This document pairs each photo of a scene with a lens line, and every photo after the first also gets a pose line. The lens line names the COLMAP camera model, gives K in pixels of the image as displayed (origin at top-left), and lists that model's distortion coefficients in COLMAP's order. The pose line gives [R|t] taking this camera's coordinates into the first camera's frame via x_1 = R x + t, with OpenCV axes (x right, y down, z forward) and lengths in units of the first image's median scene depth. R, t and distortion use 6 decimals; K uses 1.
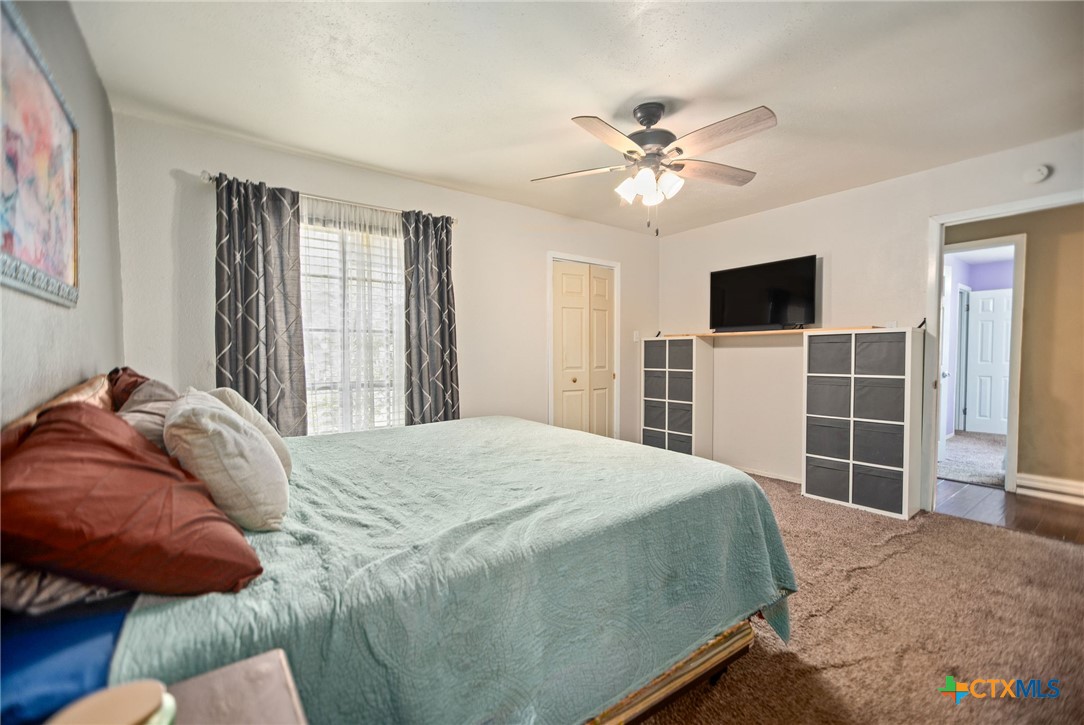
lens RADIAL K [[472.2, 0, 542.0], [0, 472.2, 362.5], [0, 0, 1]] dist [0.000395, 0.000126]
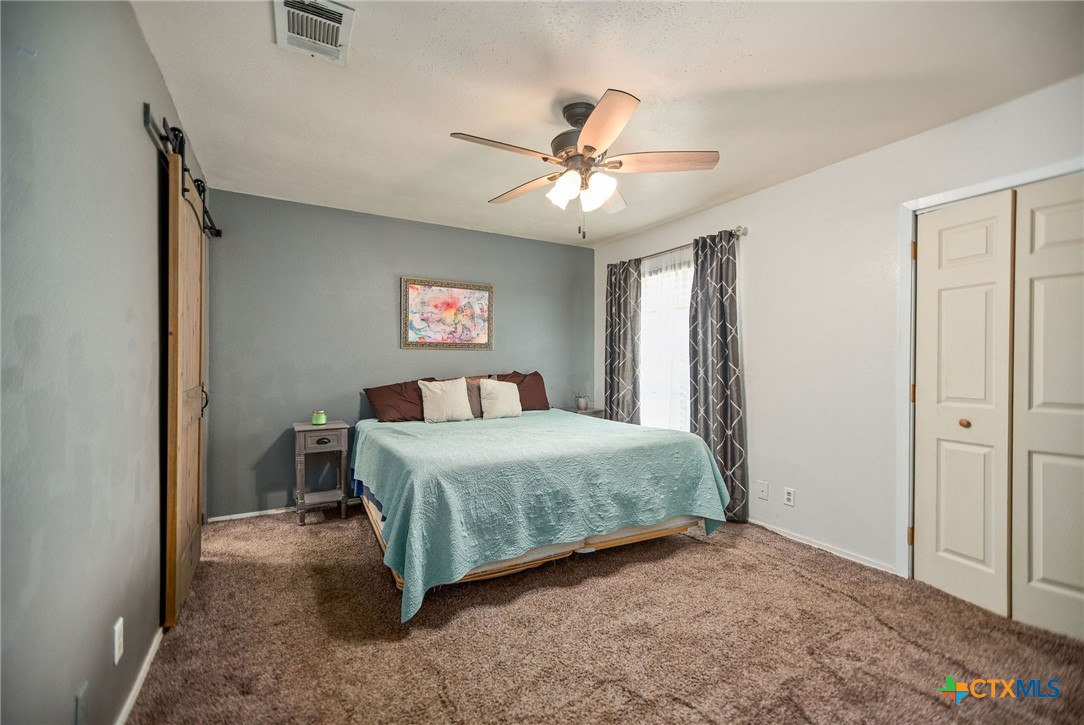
lens RADIAL K [[472.2, 0, 542.0], [0, 472.2, 362.5], [0, 0, 1]] dist [0.000395, 0.000126]
pose [[-0.128926, -0.004331, -0.991645, 0.866972], [-0.029937, 0.999552, -0.000474, -0.021740], [0.991202, 0.029626, -0.128998, 0.790710]]
